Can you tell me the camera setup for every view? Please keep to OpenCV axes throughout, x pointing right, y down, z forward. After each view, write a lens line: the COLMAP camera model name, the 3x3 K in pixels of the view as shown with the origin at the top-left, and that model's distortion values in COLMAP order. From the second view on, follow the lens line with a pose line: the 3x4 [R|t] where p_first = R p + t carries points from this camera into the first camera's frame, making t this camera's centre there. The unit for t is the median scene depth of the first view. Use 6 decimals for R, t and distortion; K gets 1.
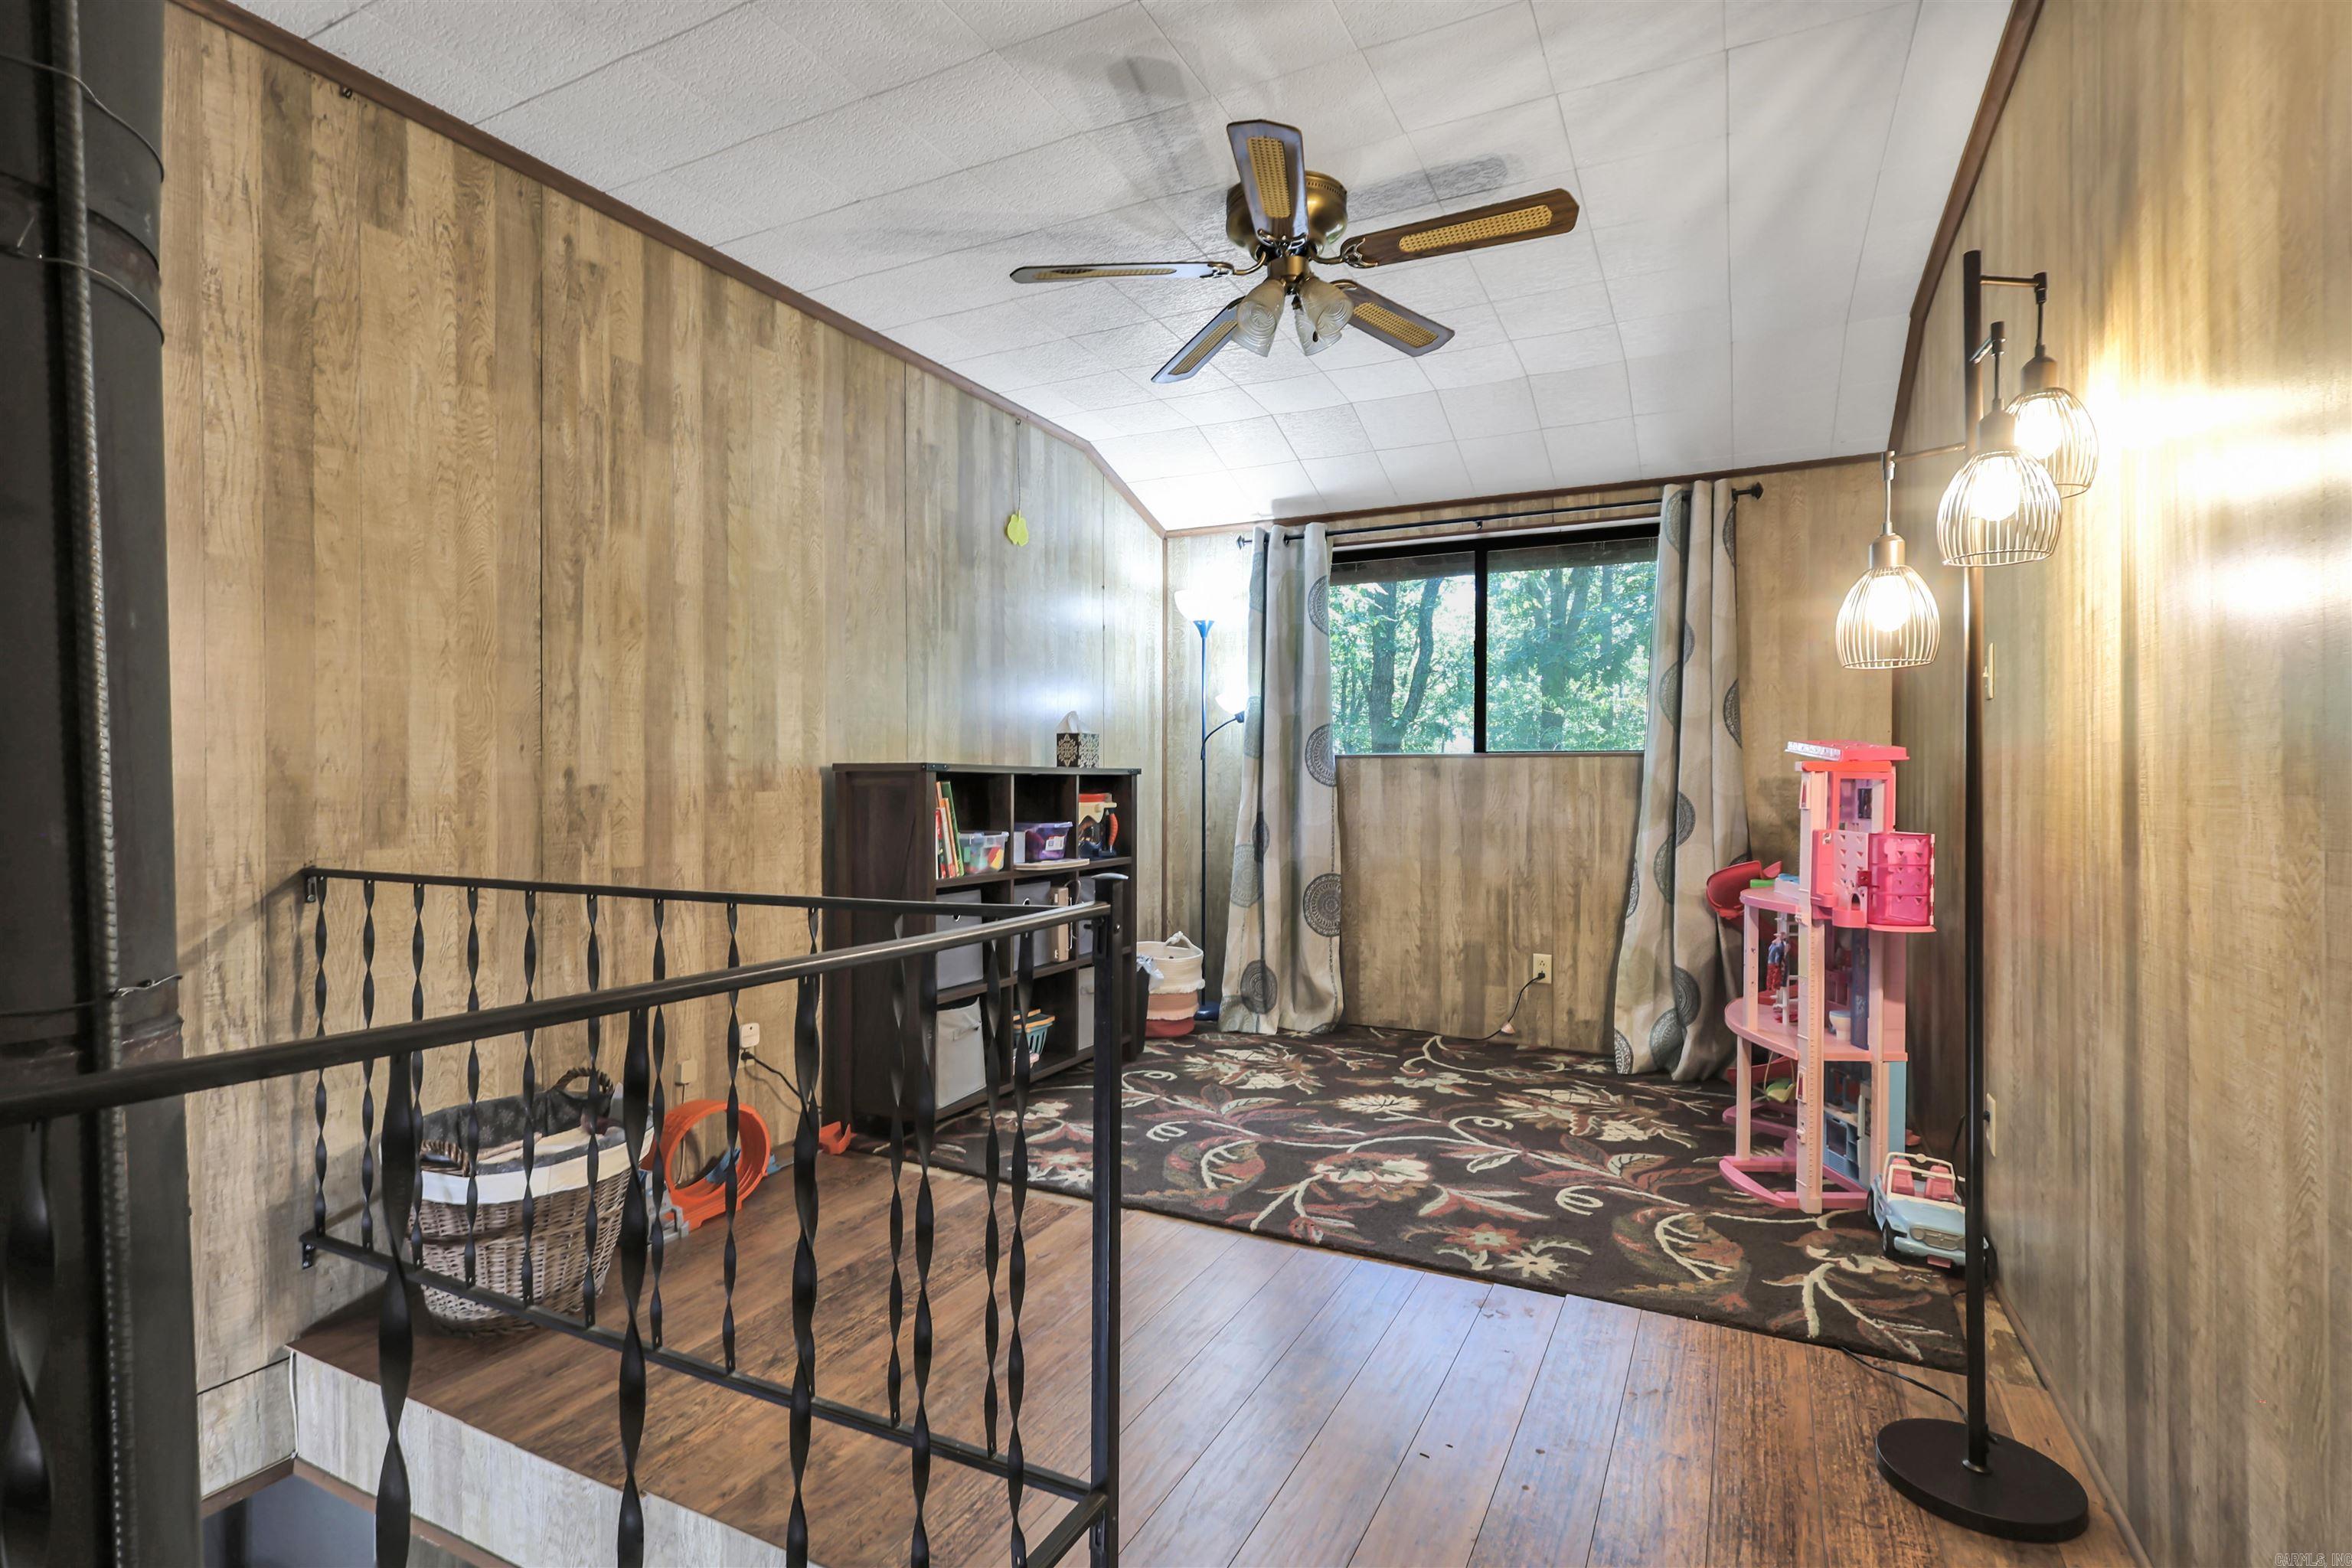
lens RADIAL K [[1124.9, 0, 1166.5], [0, 1124.9, 789.9], [0, 0, 1]] dist [0.004147, 0.001235]
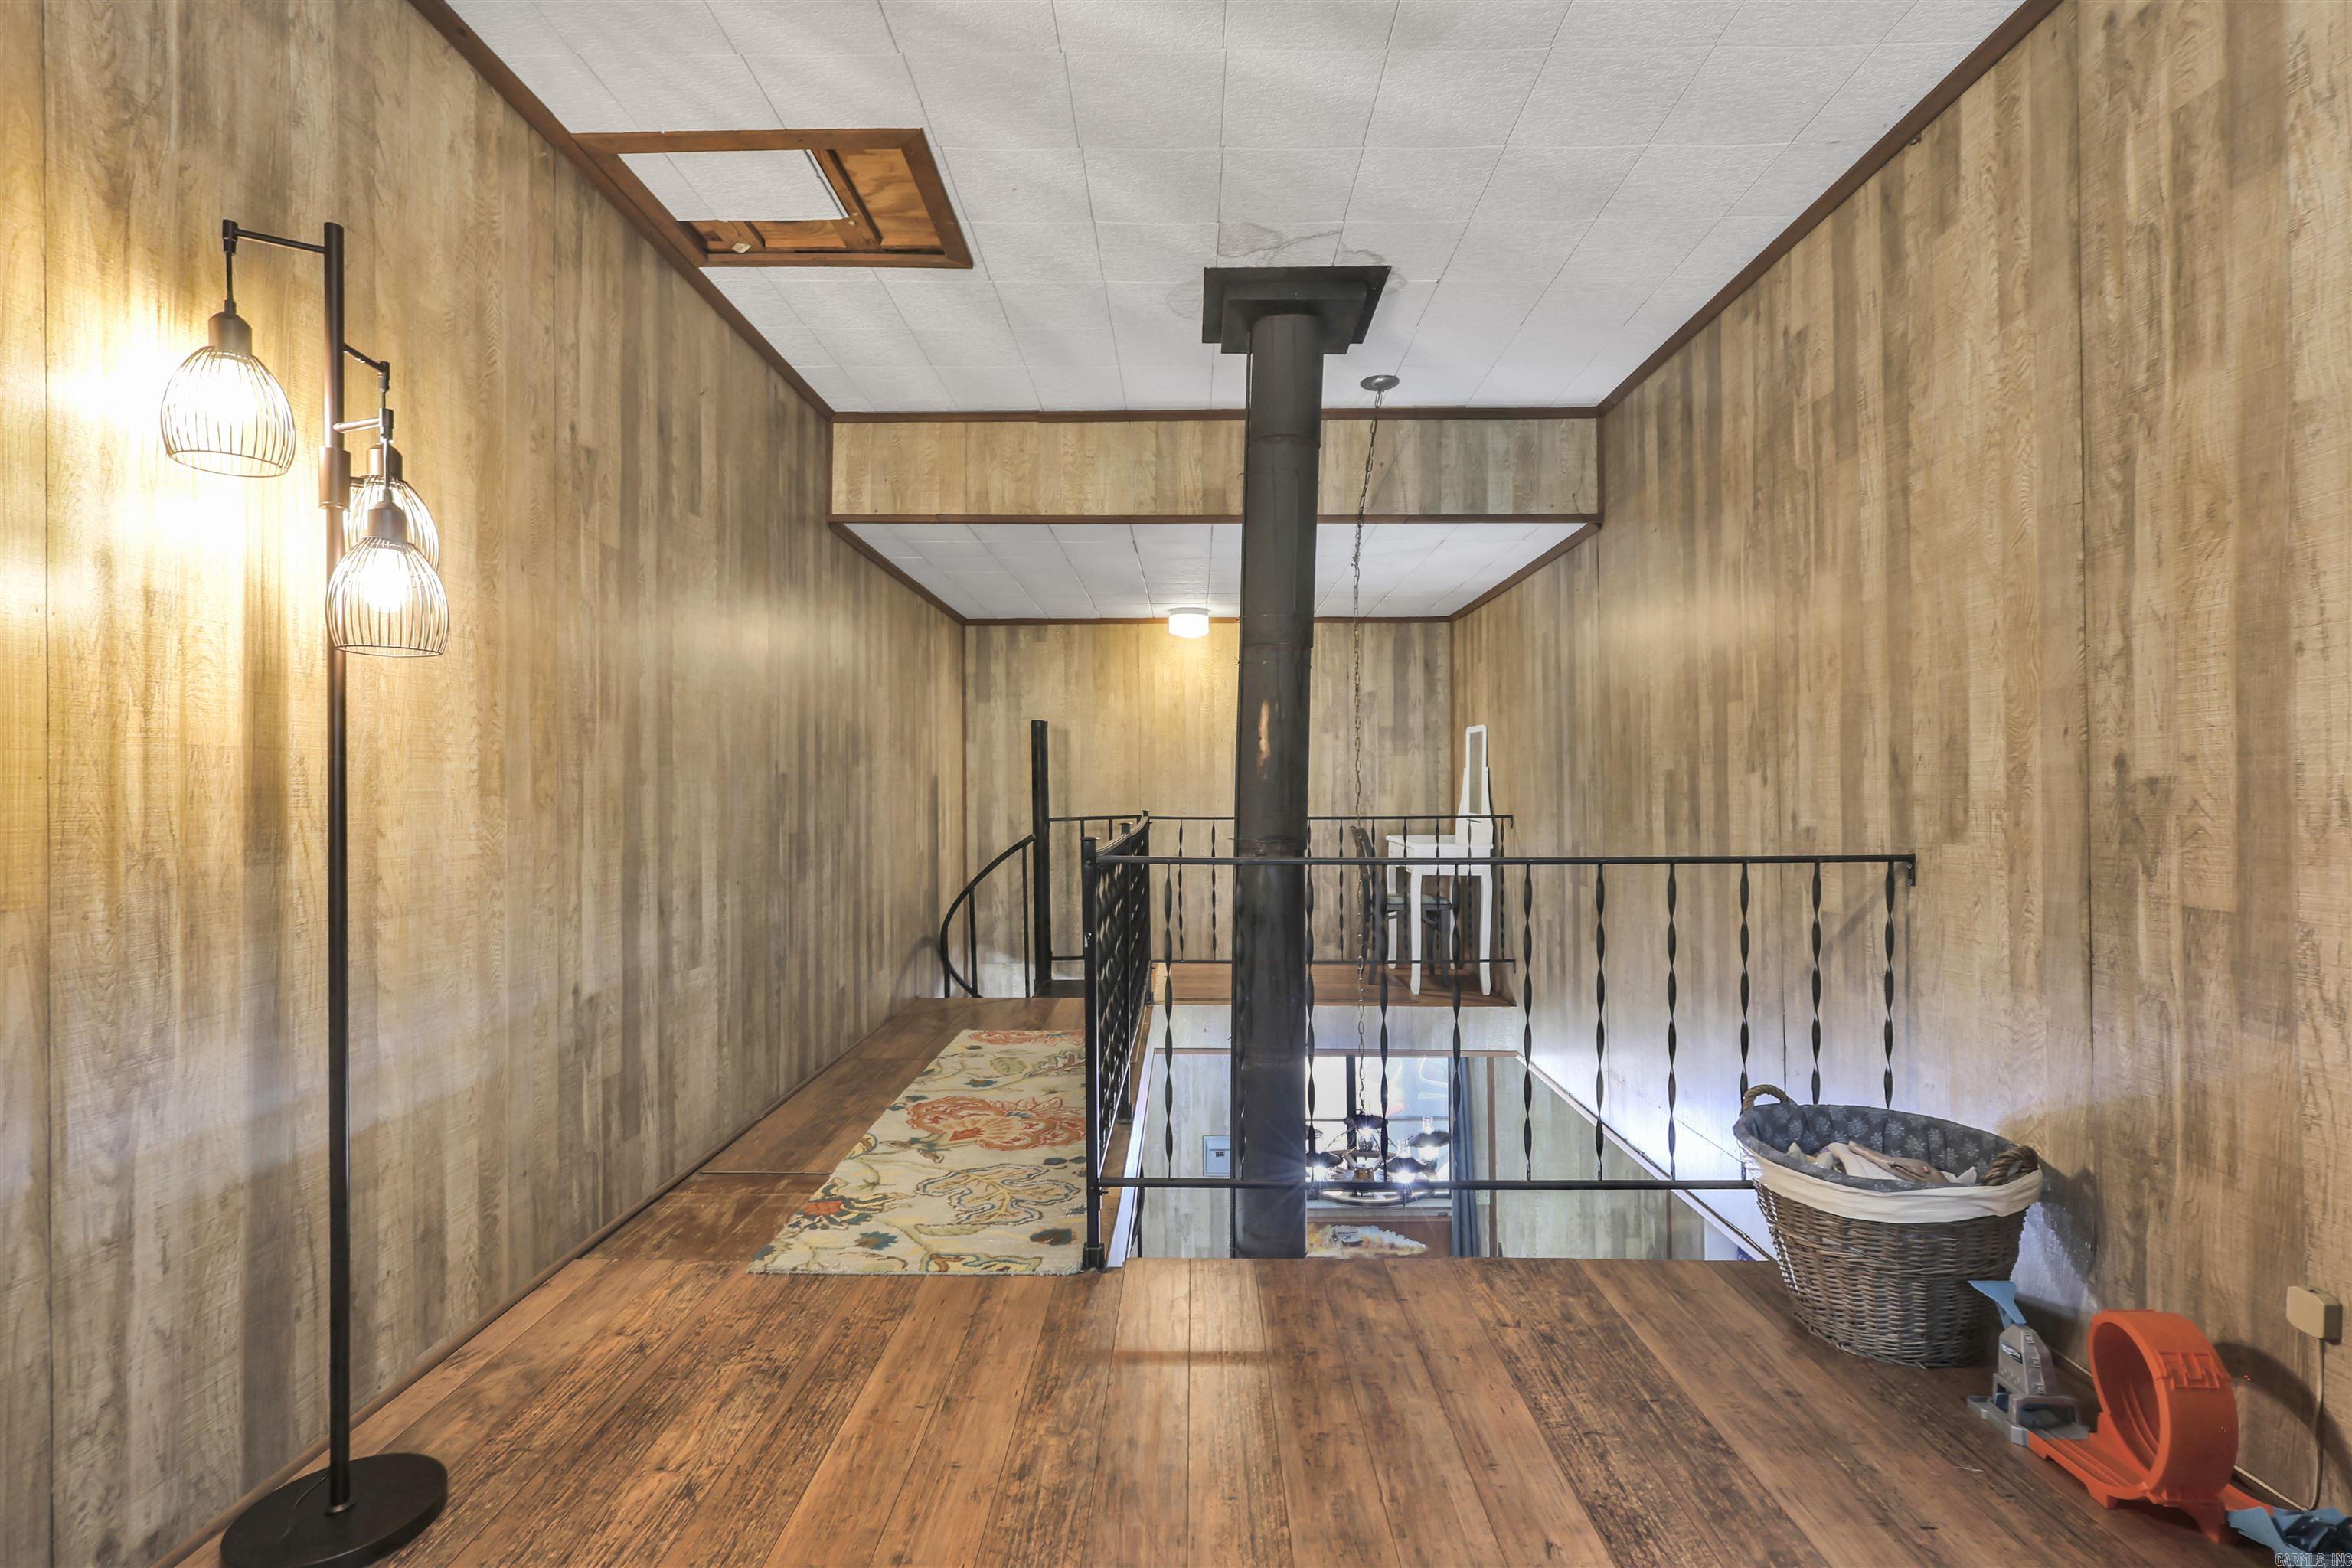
lens RADIAL K [[1124.9, 0, 1166.5], [0, 1124.9, 789.9], [0, 0, 1]] dist [0.004147, 0.001235]
pose [[-0.897361, 0.004841, -0.441270, 0.322210], [0.005219, 0.999986, 0.000358, -0.000063], [0.441266, -0.001981, -0.897374, 1.351023]]
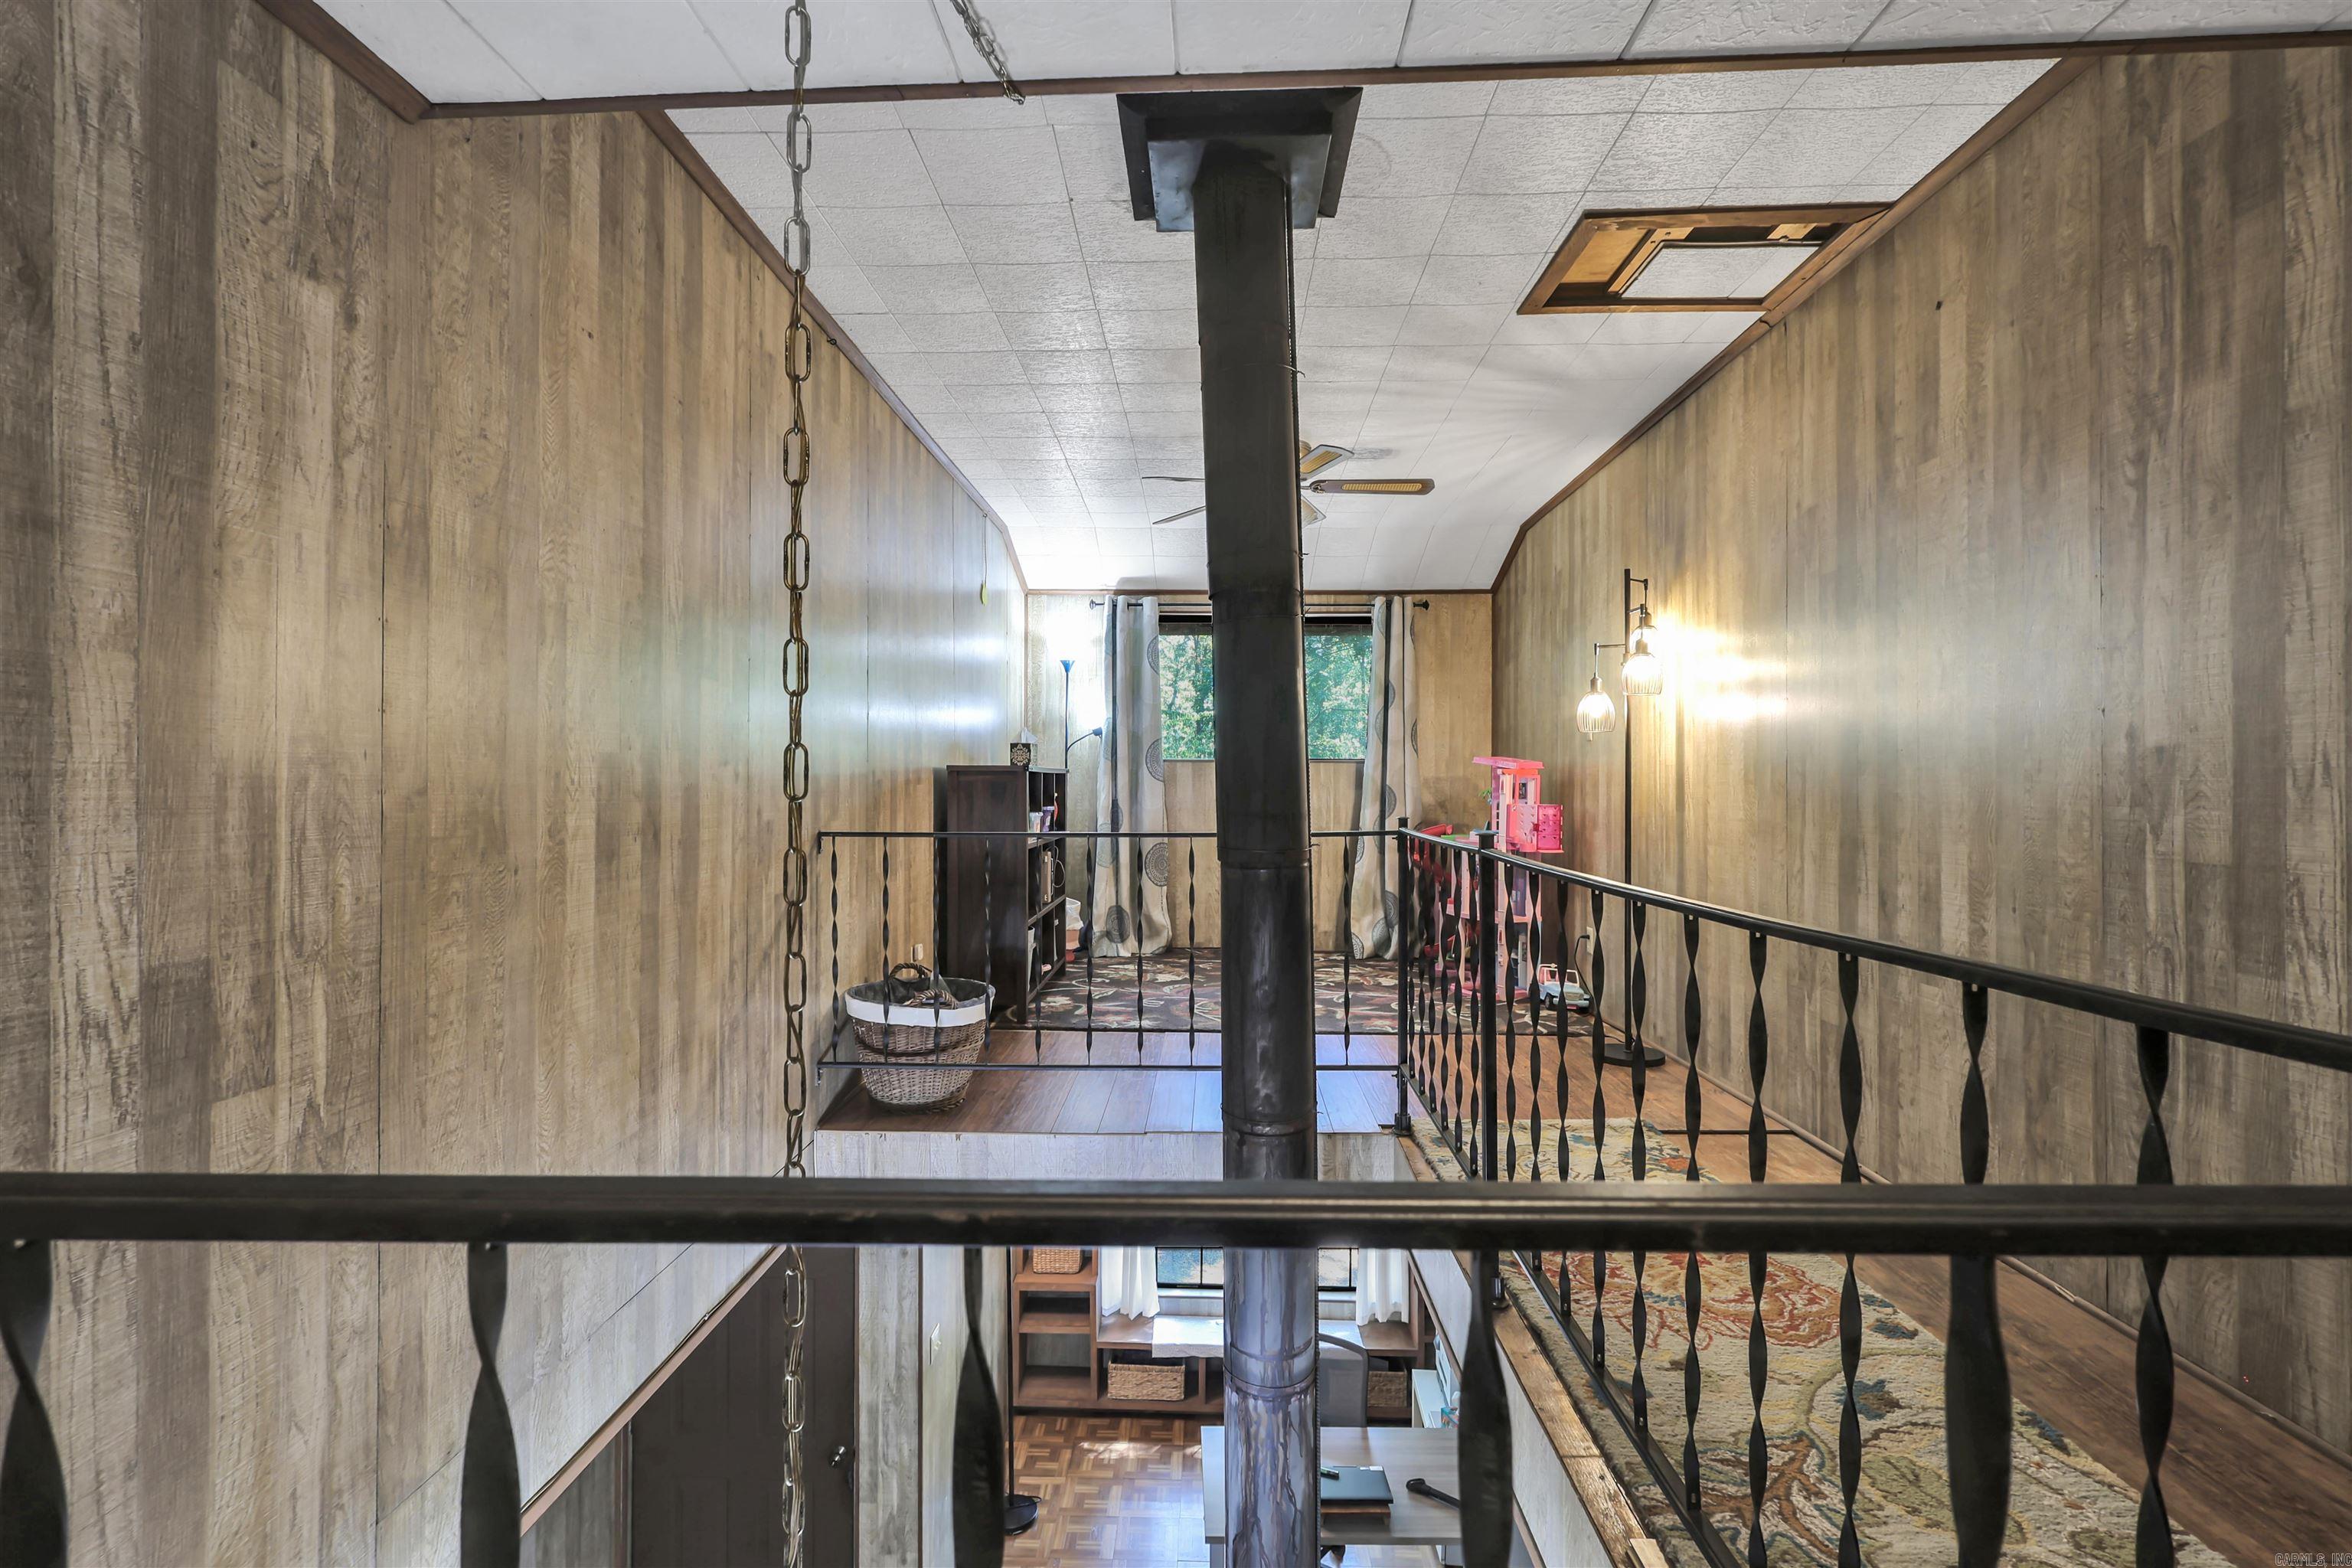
lens RADIAL K [[1124.9, 0, 1166.5], [0, 1124.9, 789.9], [0, 0, 1]] dist [0.004147, 0.001235]
pose [[0.905606, -0.002554, 0.424112, -0.797198], [0.000842, 0.999991, 0.004225, 0.002473], [-0.424119, -0.003469, 0.905600, -0.520191]]
